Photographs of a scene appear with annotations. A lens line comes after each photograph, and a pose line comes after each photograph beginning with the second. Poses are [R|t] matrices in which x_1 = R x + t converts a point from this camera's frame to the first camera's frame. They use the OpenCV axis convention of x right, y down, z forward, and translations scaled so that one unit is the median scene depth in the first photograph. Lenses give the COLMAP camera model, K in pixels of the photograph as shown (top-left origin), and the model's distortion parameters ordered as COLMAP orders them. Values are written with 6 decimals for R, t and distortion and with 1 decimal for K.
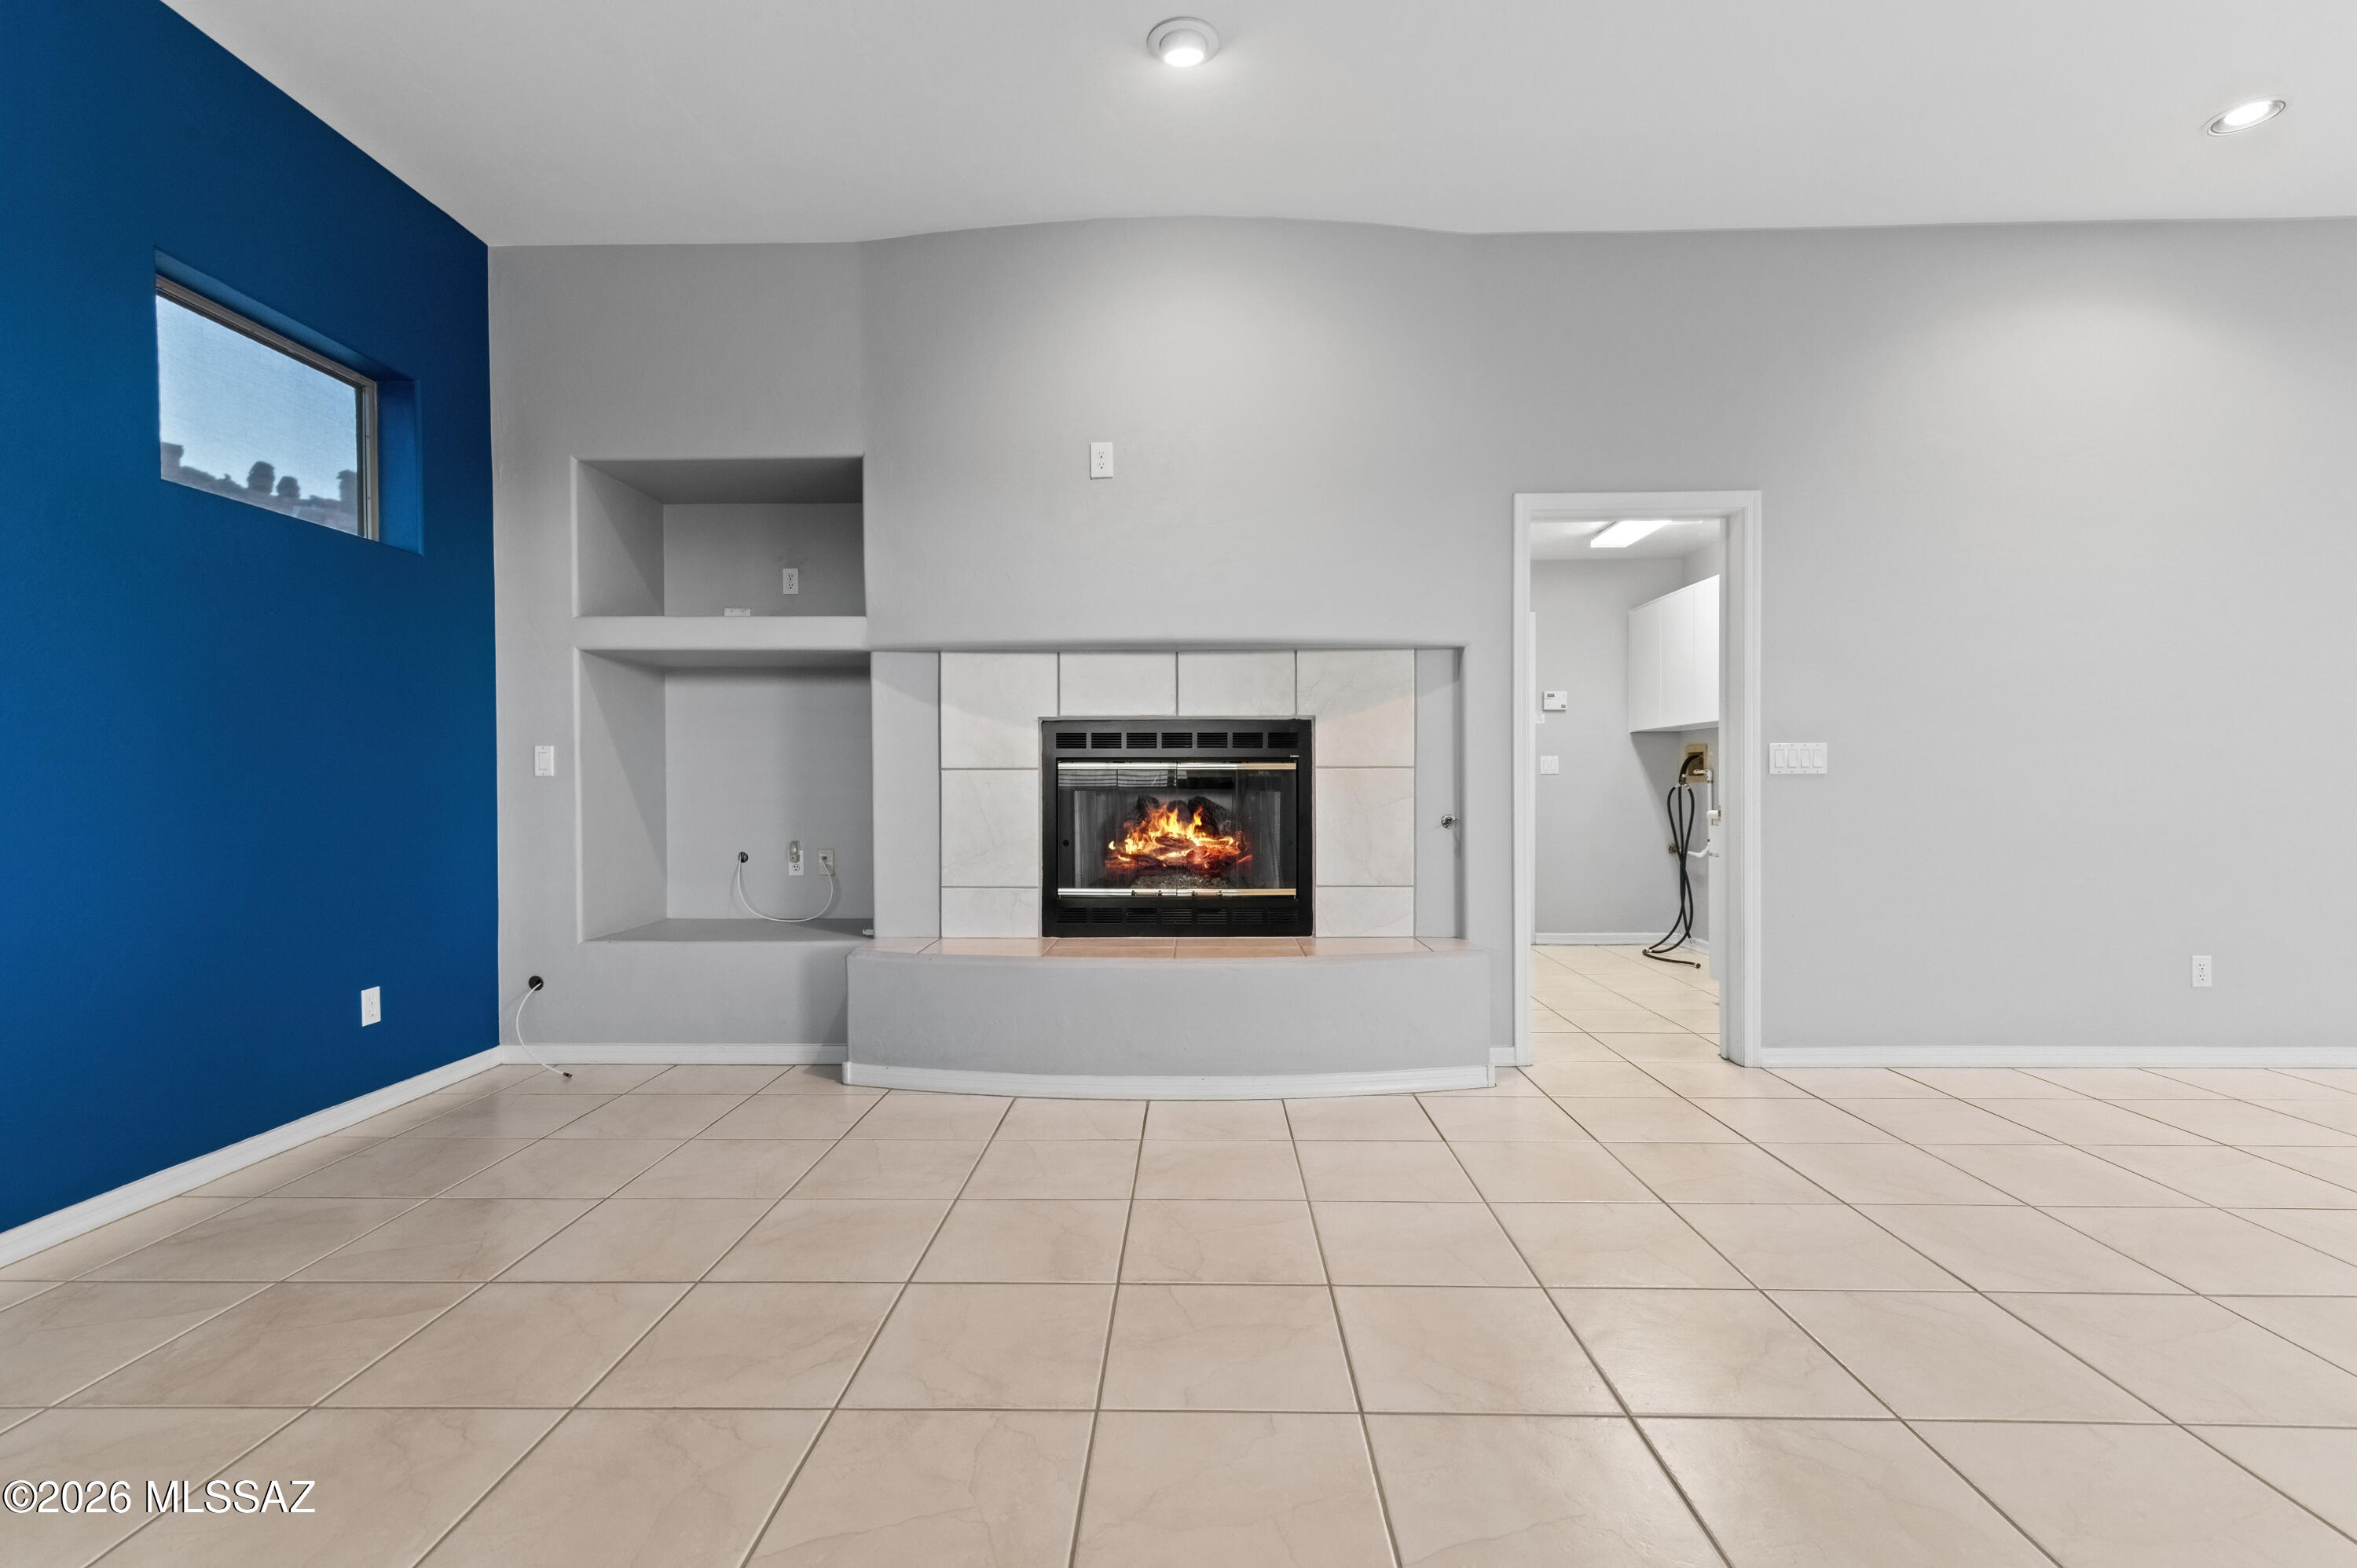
lens RADIAL K [[1078.3, 0, 1178.5], [0, 1078.3, 784.0], [0, 0, 1]] dist [0.002759, 0.000273]
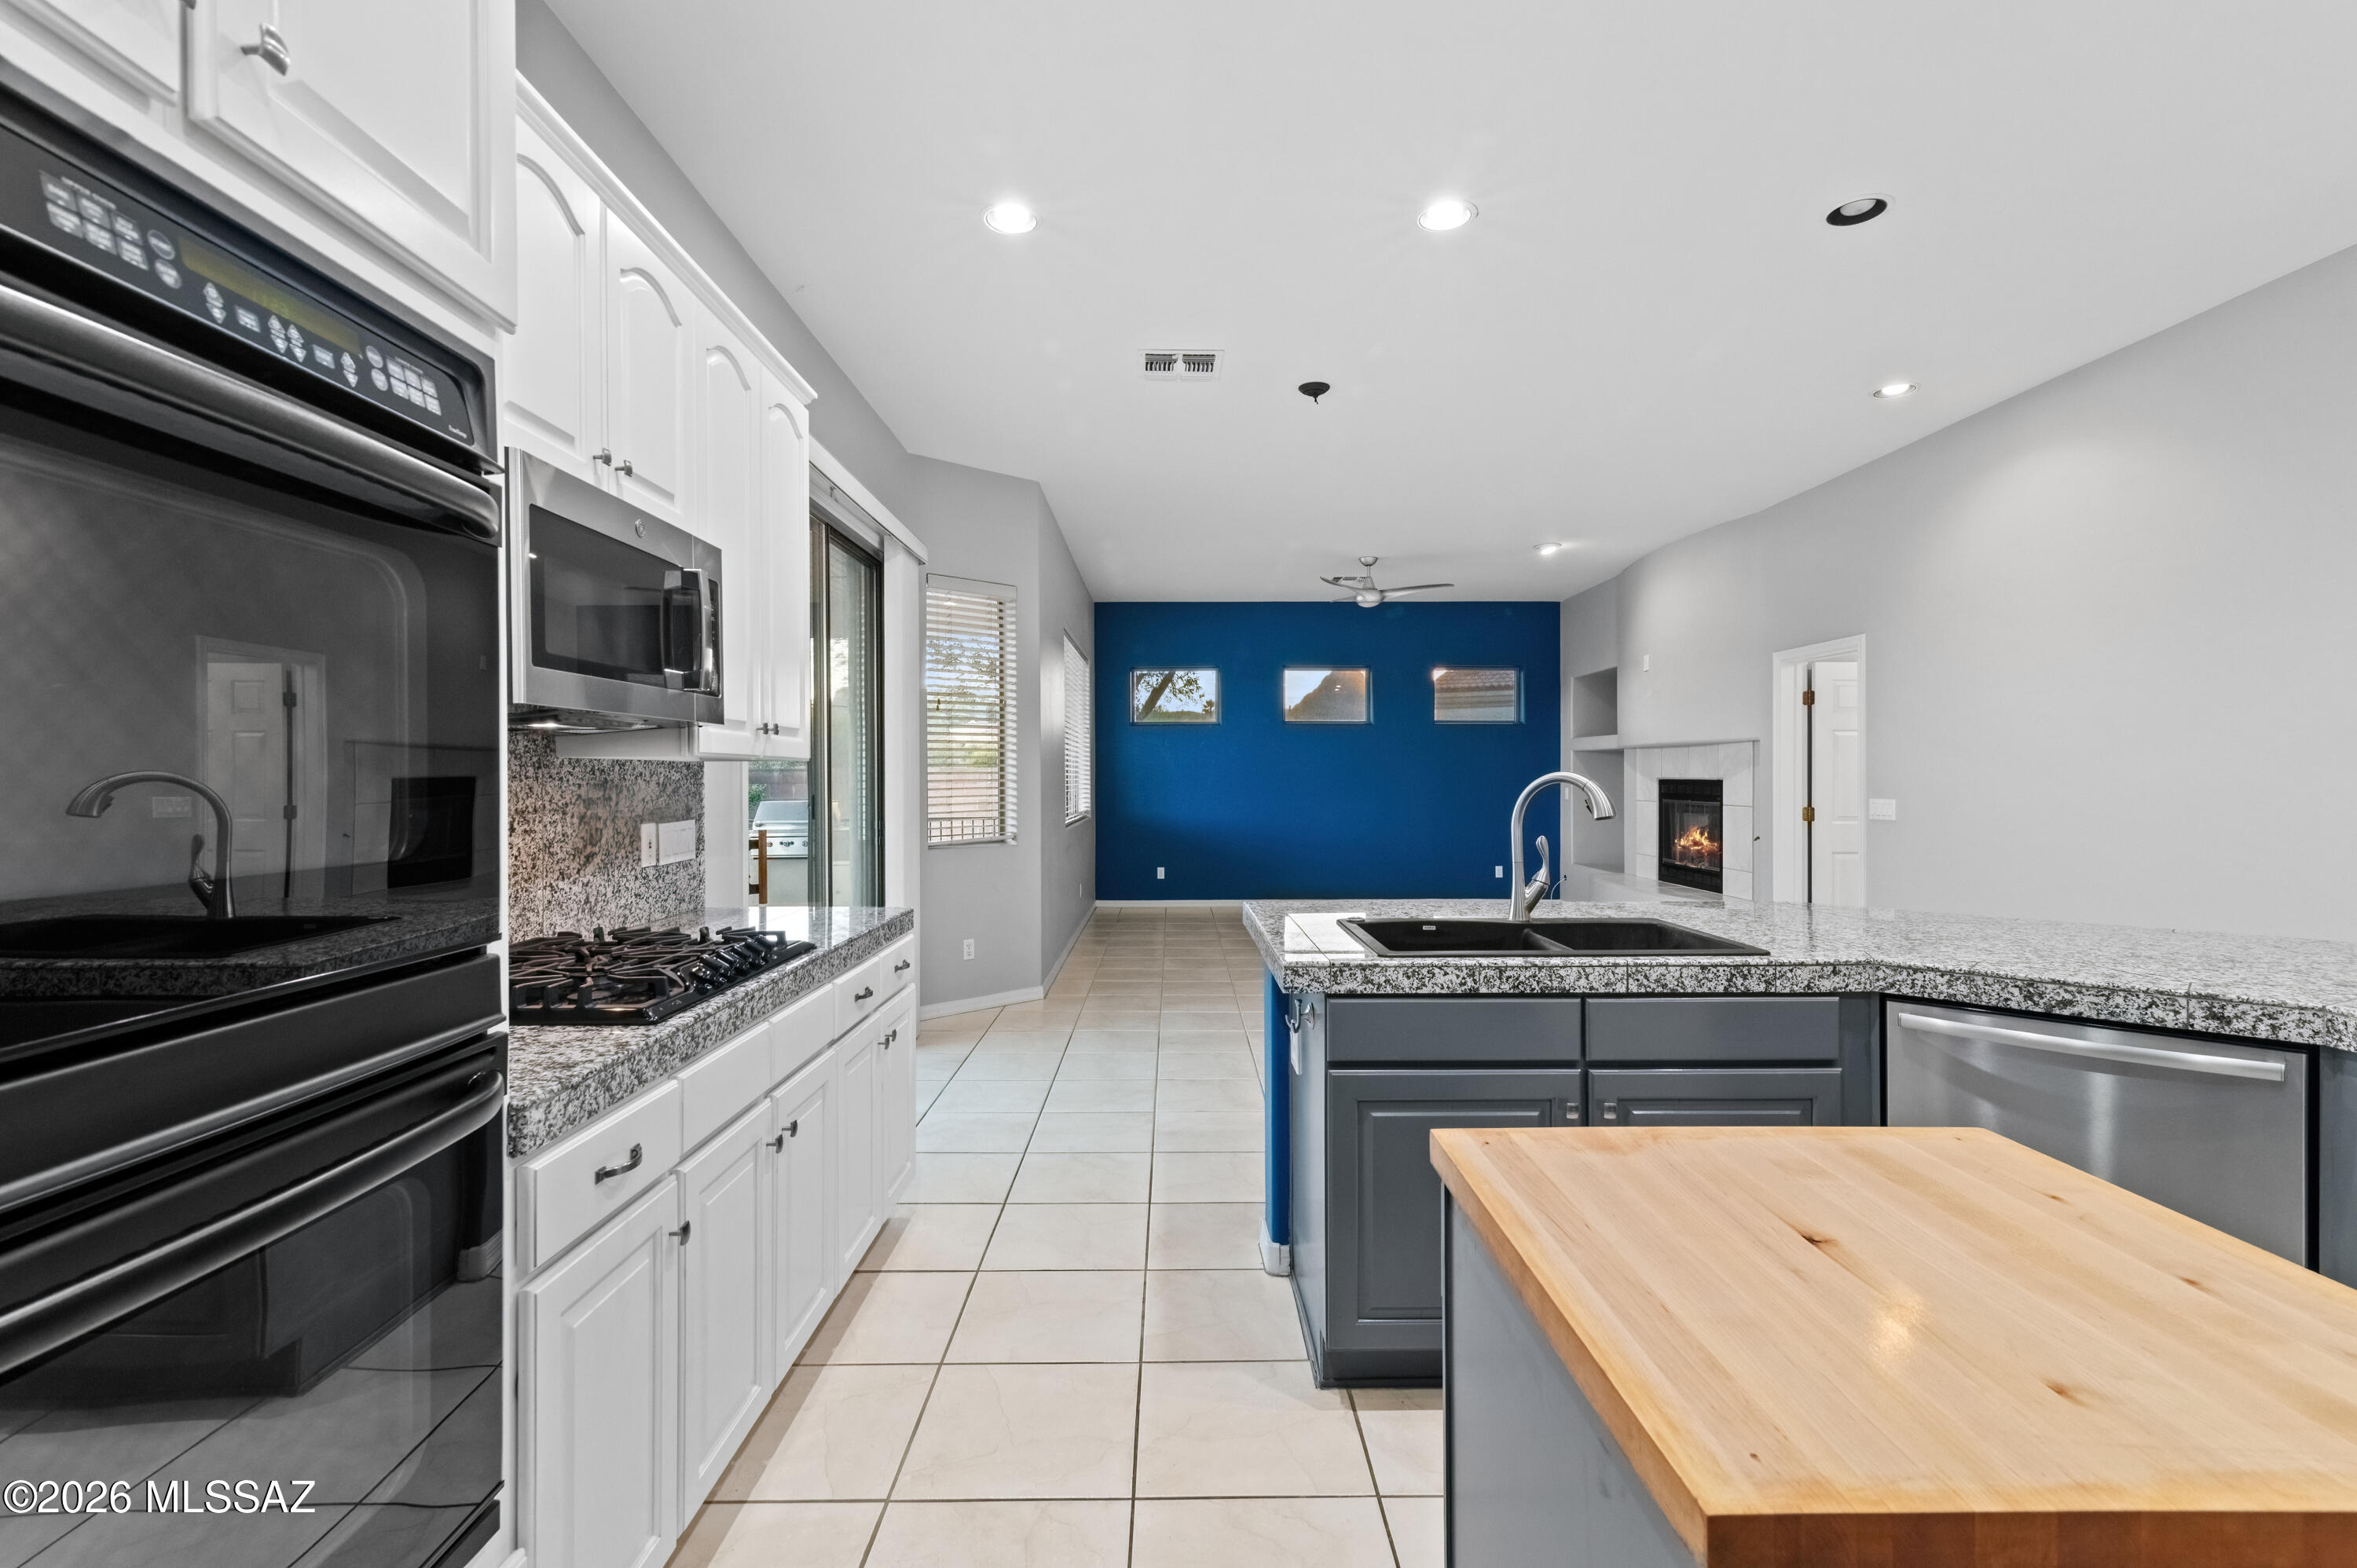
lens RADIAL K [[1064.5, 0, 1181.0], [0, 1064.5, 775.1], [0, 0, 1]] dist [0.001047, 0.000286]
pose [[0.023285, 0.004413, -0.999719, 1.988817], [-0.004877, 0.999979, 0.004300, -0.072527], [0.999717, 0.004776, 0.023306, -0.000676]]
